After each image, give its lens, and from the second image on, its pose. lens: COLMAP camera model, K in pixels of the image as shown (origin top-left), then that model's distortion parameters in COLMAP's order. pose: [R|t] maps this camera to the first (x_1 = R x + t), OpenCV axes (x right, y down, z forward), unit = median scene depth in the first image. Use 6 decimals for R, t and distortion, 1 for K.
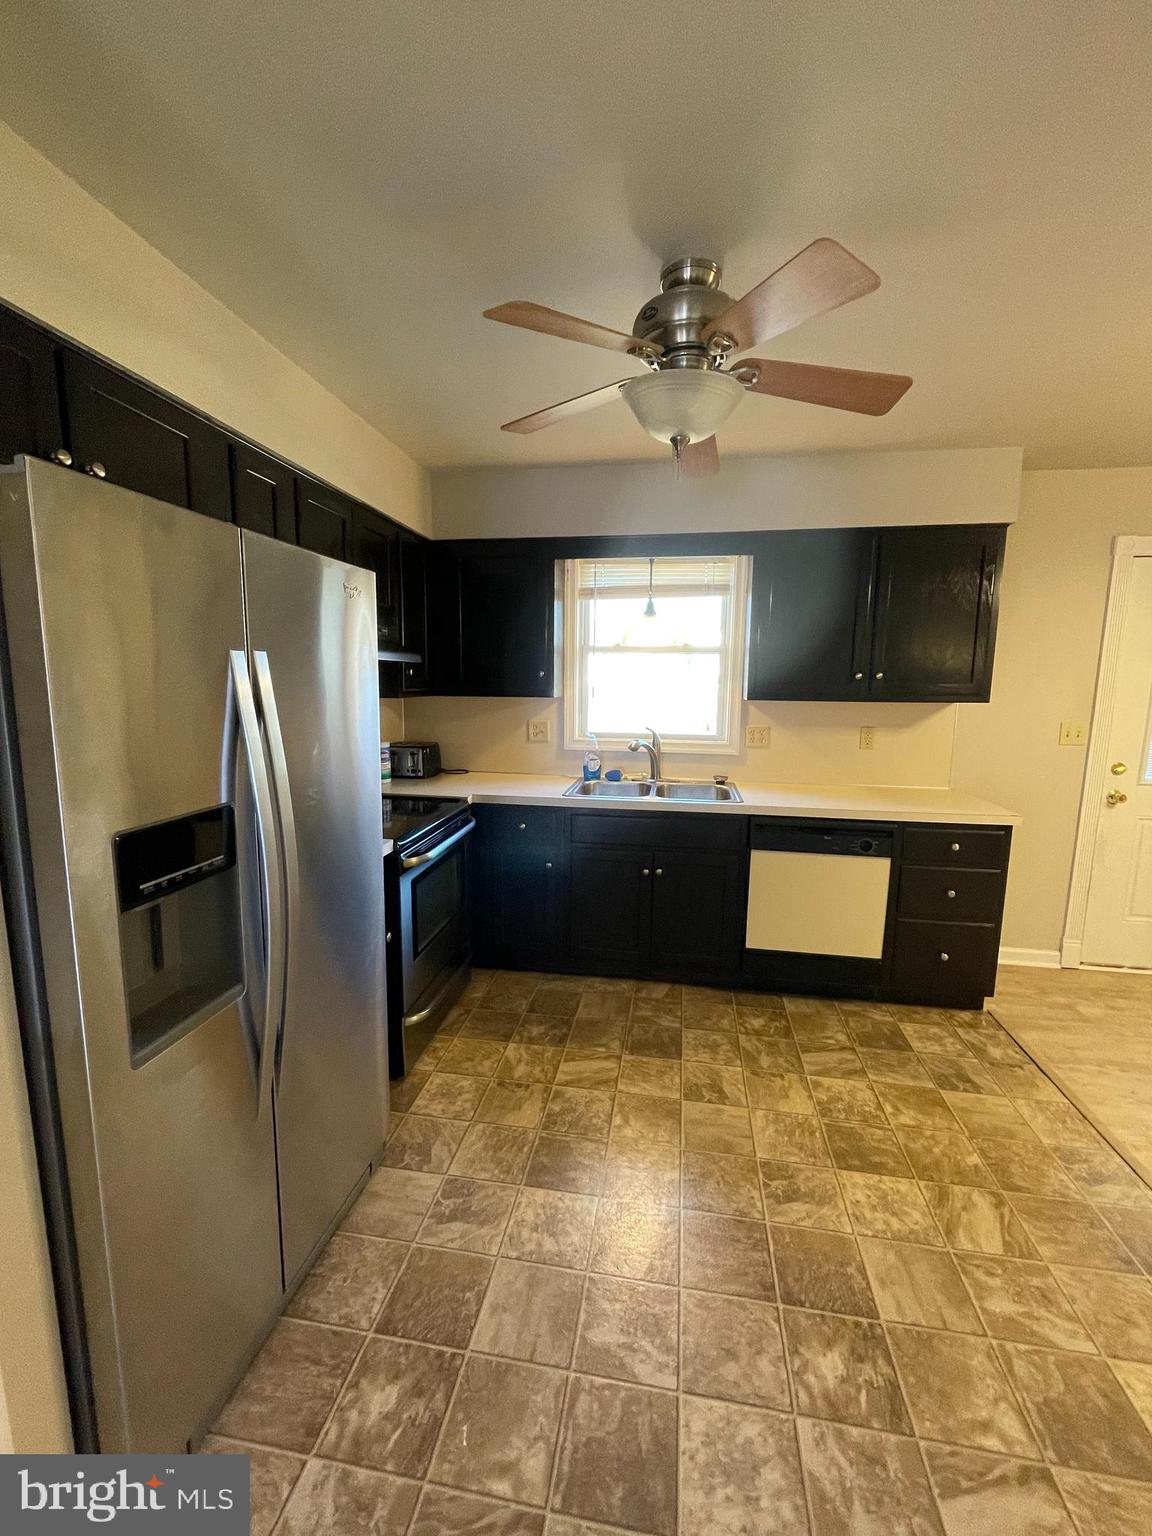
lens RADIAL K [[620.1, 0, 580.1], [0, 620.1, 766.3], [0, 0, 1]] dist [-0.004794, 0.000407]
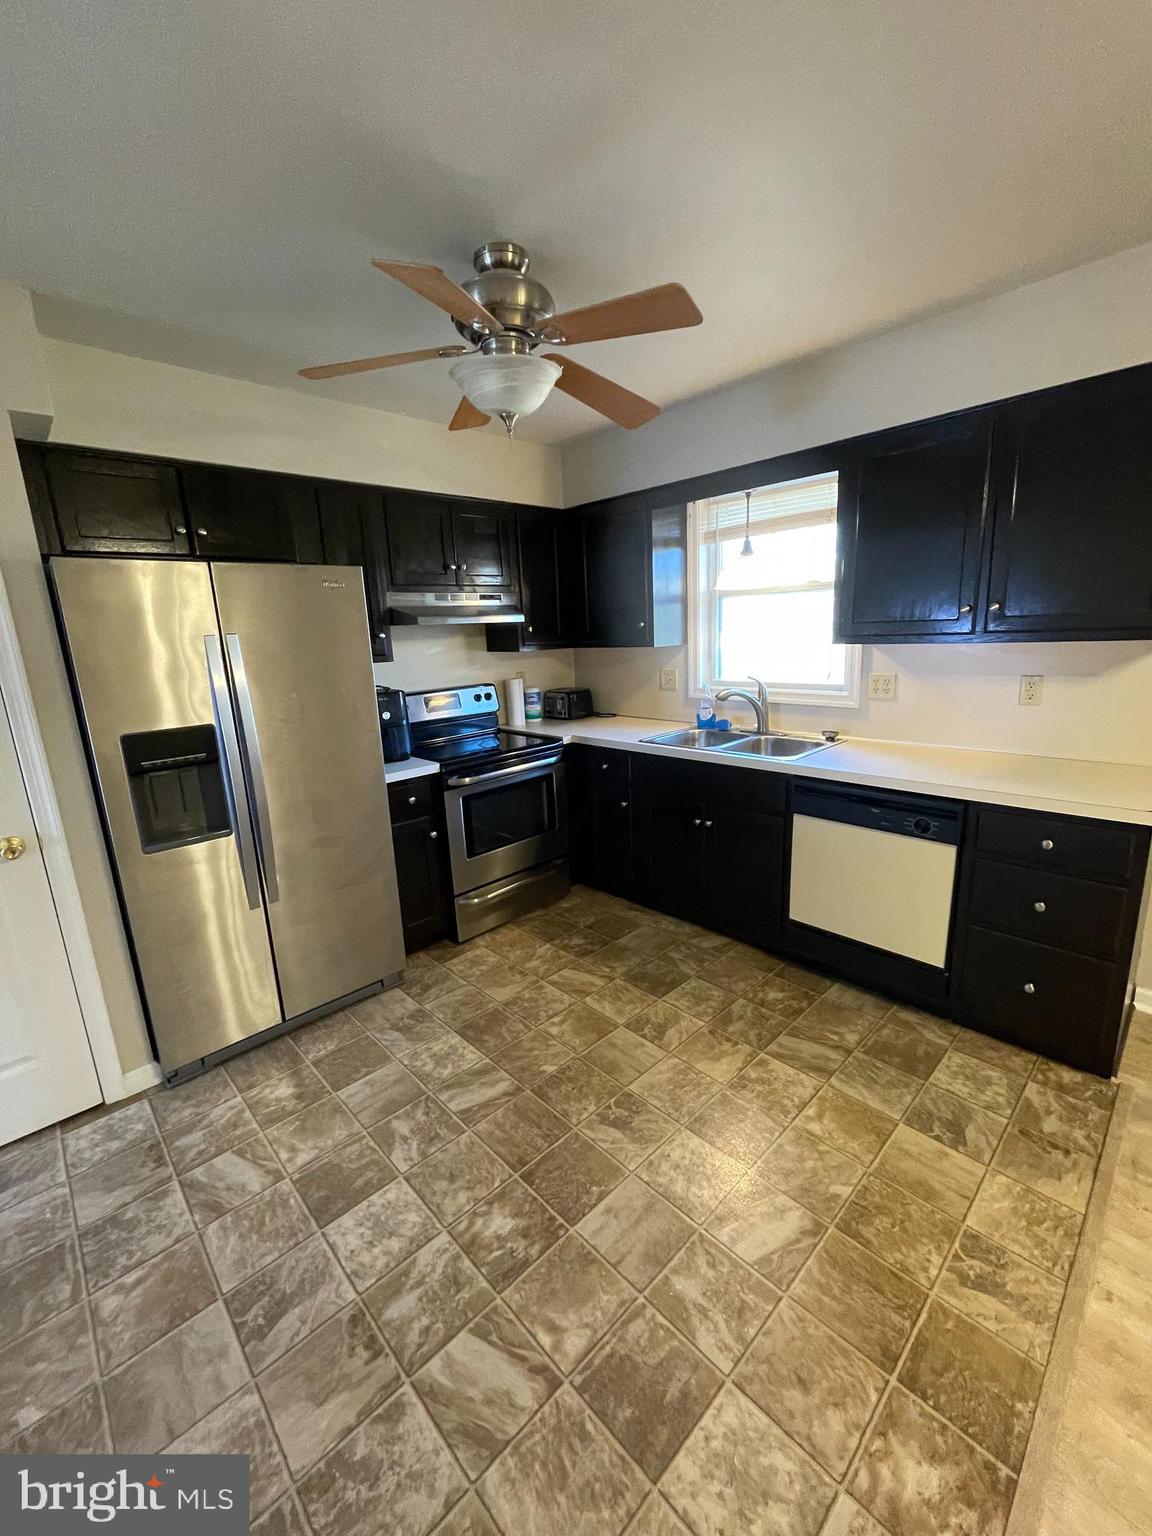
lens RADIAL K [[620.1, 0, 579.1], [0, 620.1, 766.2], [0, 0, 1]] dist [-0.004794, 0.000407]
pose [[0.799484, 0.086709, -0.594396, 0.669284], [-0.032730, 0.994345, 0.101030, -0.017640], [0.599795, -0.061317, 0.797801, 0.113360]]
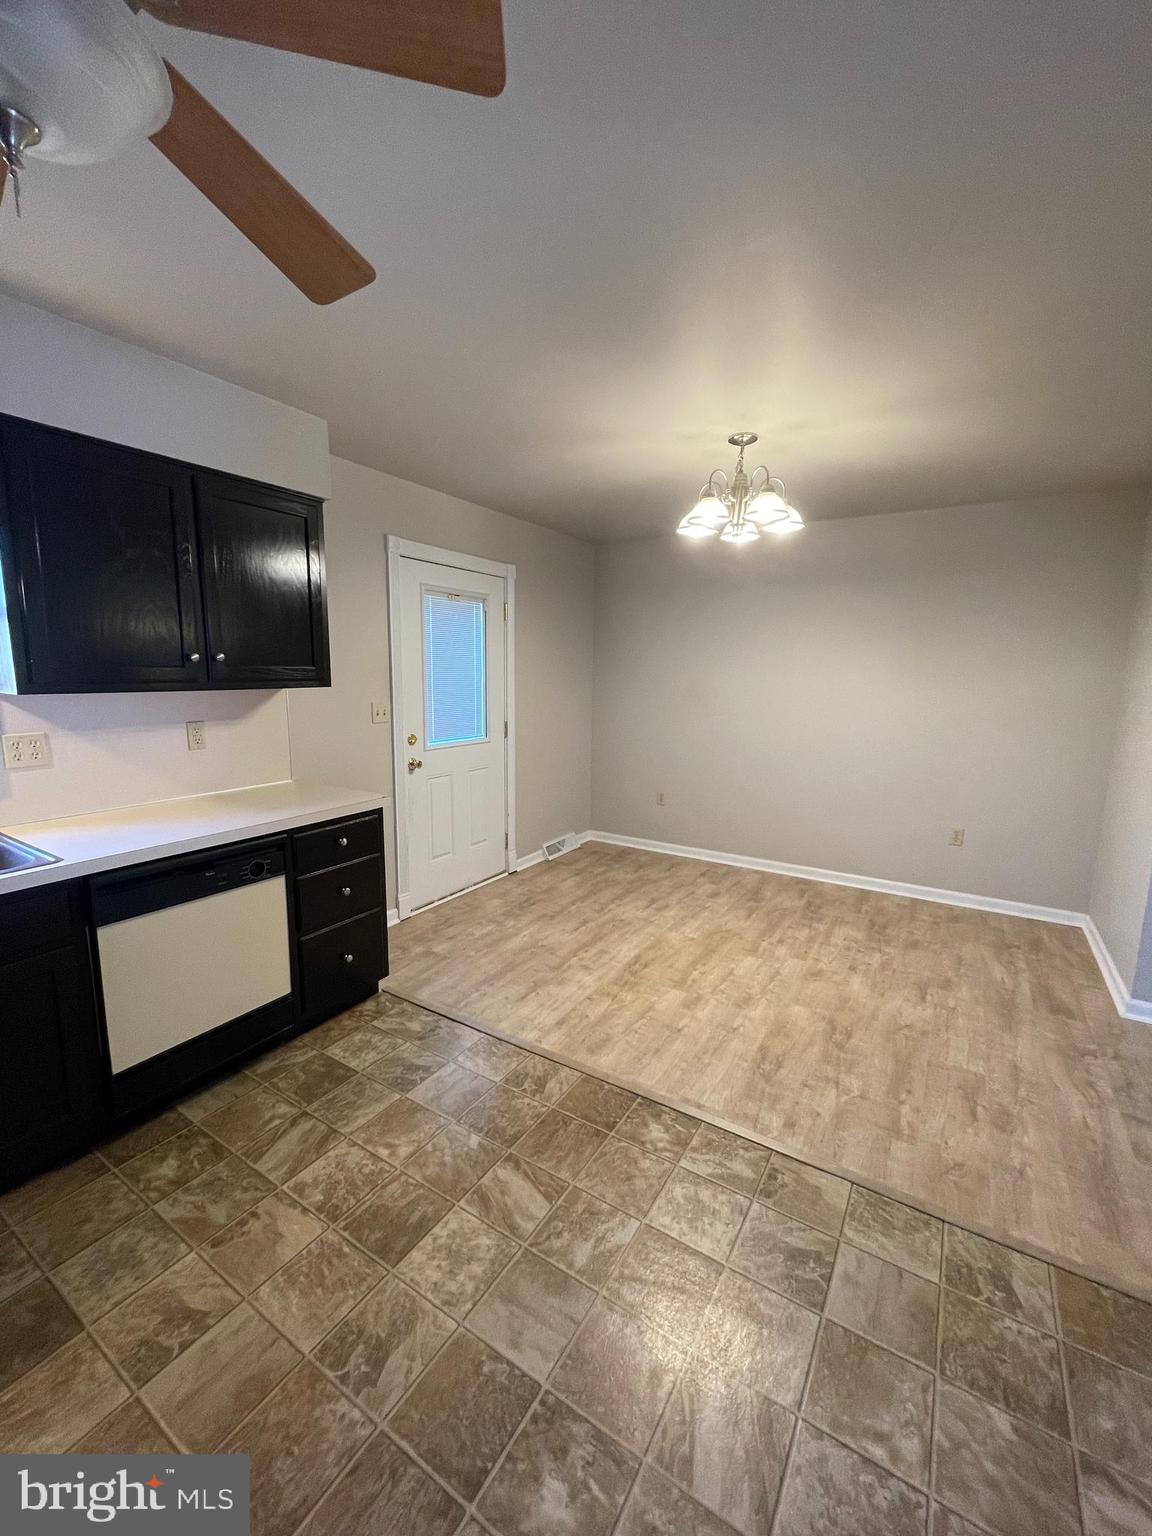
lens RADIAL K [[620.1, 0, 577.8], [0, 620.1, 766.2], [0, 0, 1]] dist [-0.004794, 0.000407]
pose [[0.384791, -0.147691, 0.911111, -0.108385], [0.120917, 0.986674, 0.108873, -0.047846], [-0.915049, 0.068276, 0.397521, 0.334507]]
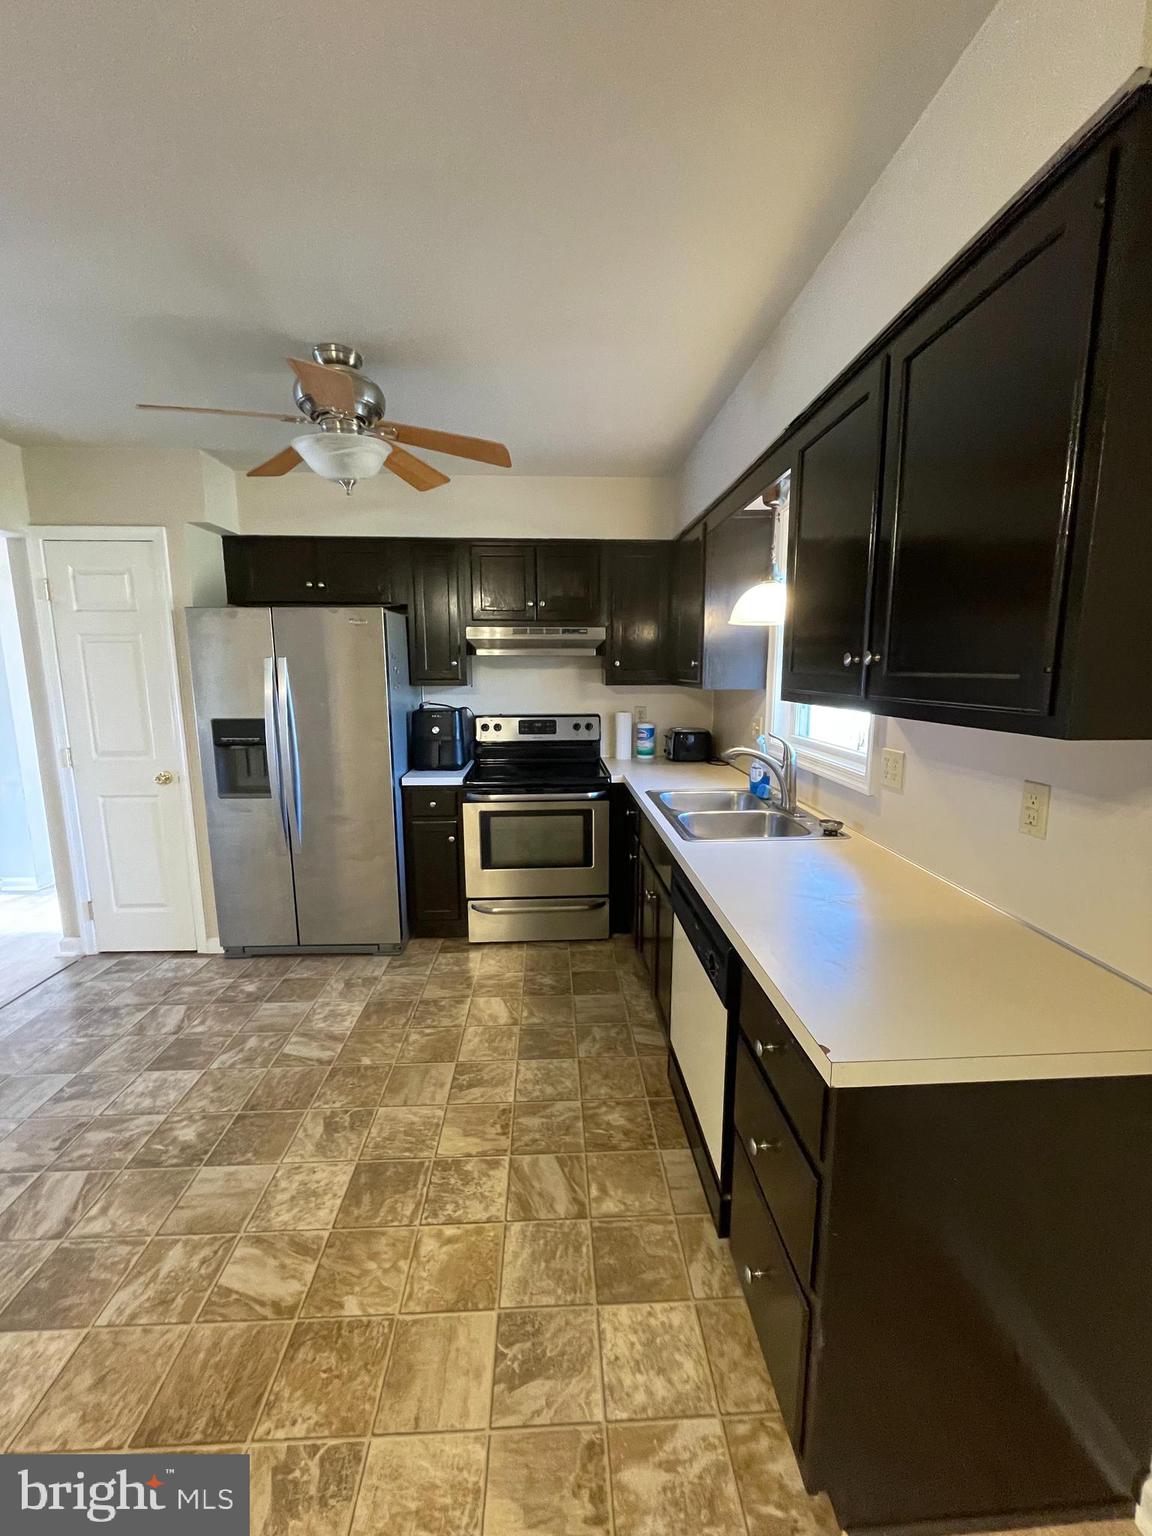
lens RADIAL K [[620.1, 0, 577.6], [0, 620.1, 764.9], [0, 0, 1]] dist [-0.004794, 0.000407]
pose [[0.212098, 0.144138, -0.966560, 1.105194], [-0.134150, 0.983994, 0.117300, -0.114592], [0.967997, 0.104785, 0.228039, 0.854779]]
